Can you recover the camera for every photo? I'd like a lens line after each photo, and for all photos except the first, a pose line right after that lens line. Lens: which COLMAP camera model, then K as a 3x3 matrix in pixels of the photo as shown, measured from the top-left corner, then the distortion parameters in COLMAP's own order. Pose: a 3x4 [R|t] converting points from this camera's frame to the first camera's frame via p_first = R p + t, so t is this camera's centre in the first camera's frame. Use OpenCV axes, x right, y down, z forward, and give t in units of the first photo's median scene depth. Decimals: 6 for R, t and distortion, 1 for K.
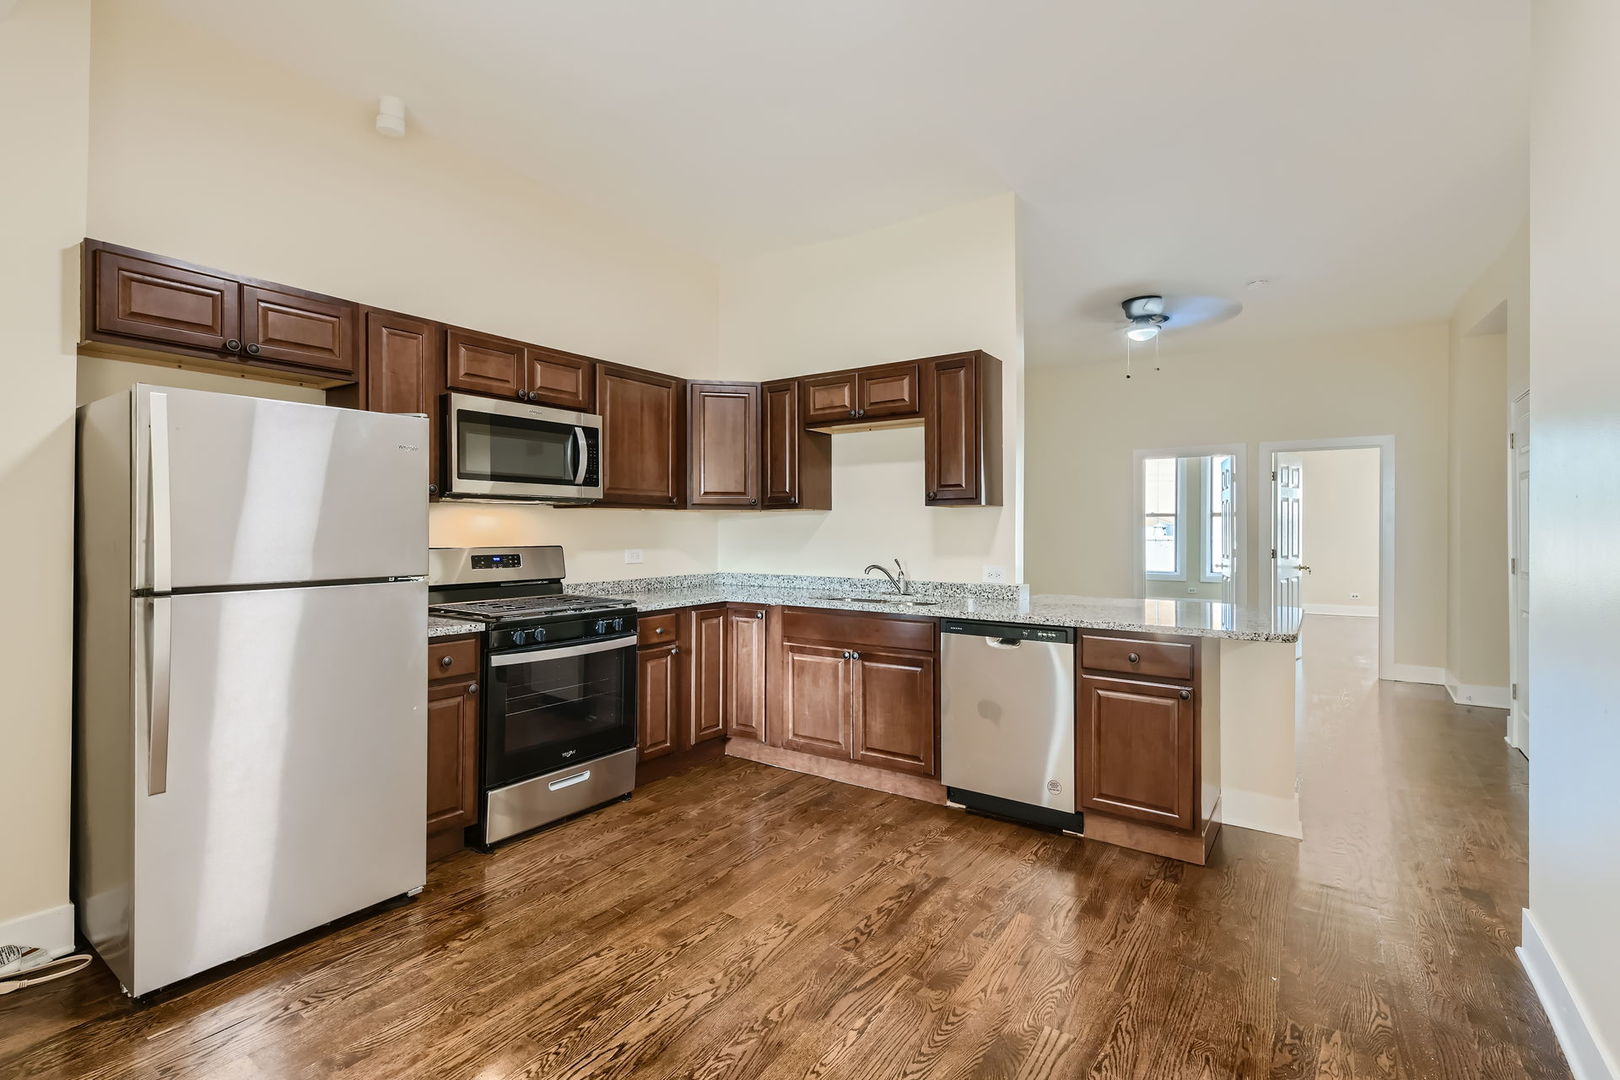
lens RADIAL K [[750.2, 0, 819.3], [0, 750.2, 522.1], [0, 0, 1]] dist [0.022649, -0.000287]
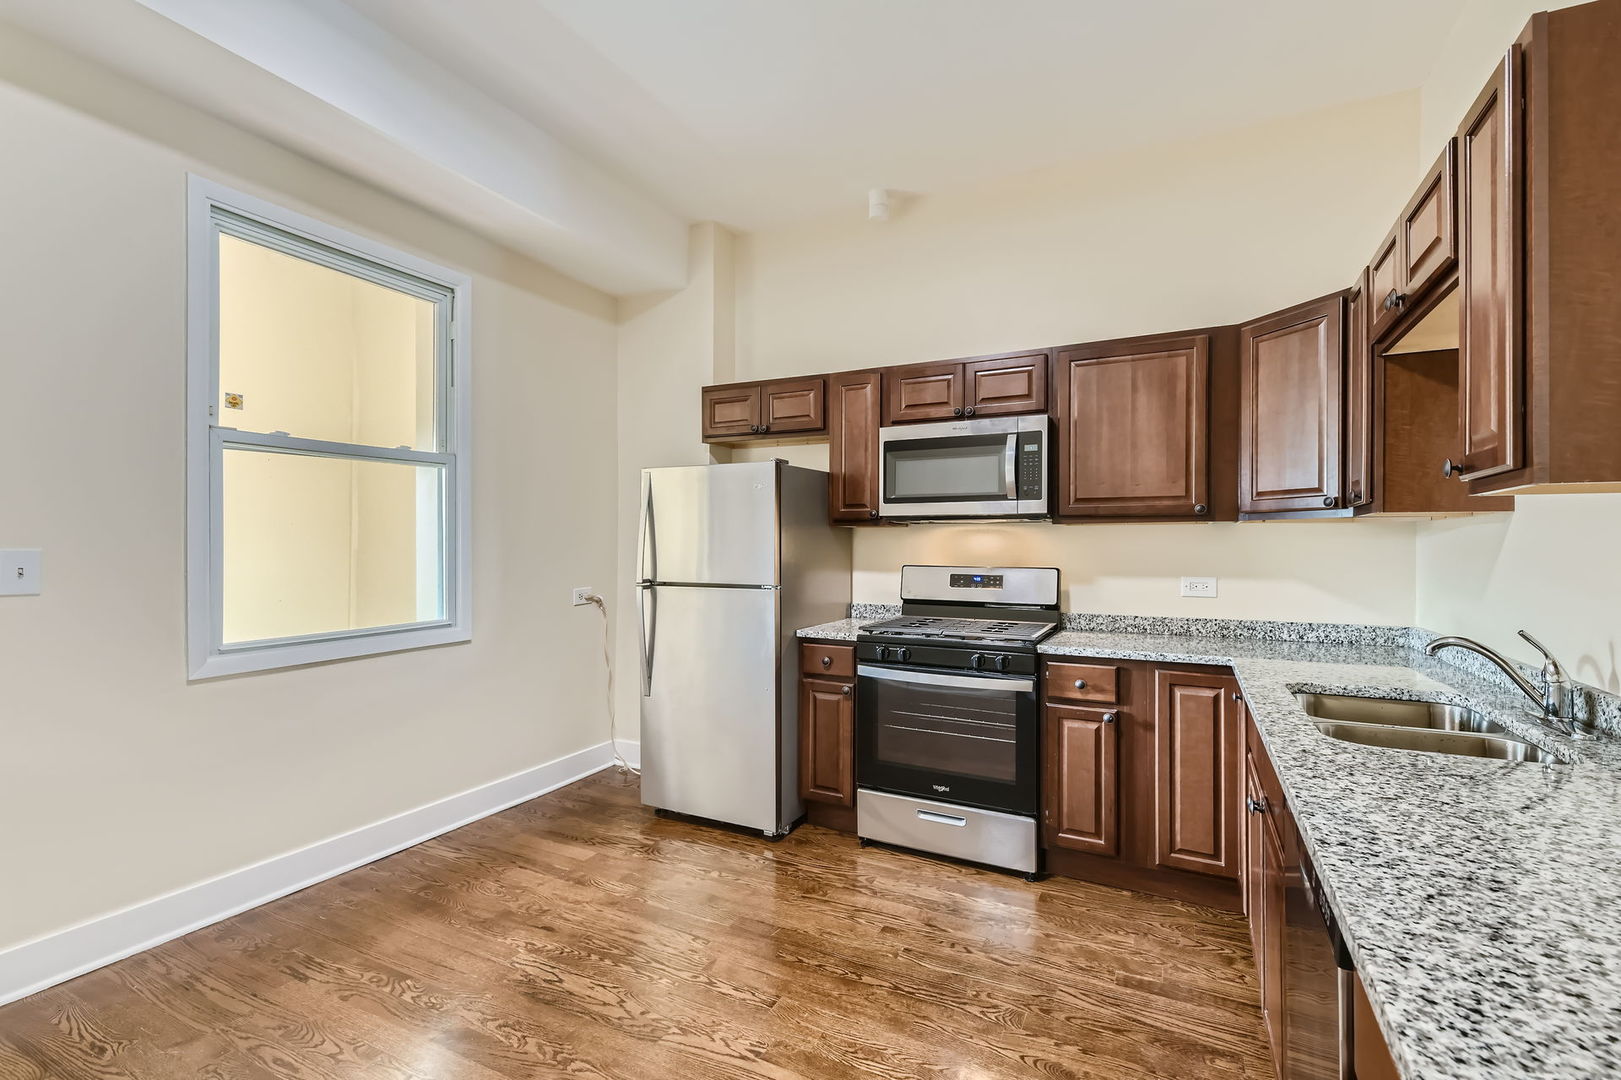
lens RADIAL K [[726.5, 0, 810.5], [0, 726.5, 540.0], [0, 0, 1]] dist [0.022246, -0.000406]
pose [[0.131328, -0.008464, -0.991303, 0.505092], [0.007686, 0.999942, -0.007519, 0.002980], [0.991309, -0.006632, 0.131386, 0.663571]]
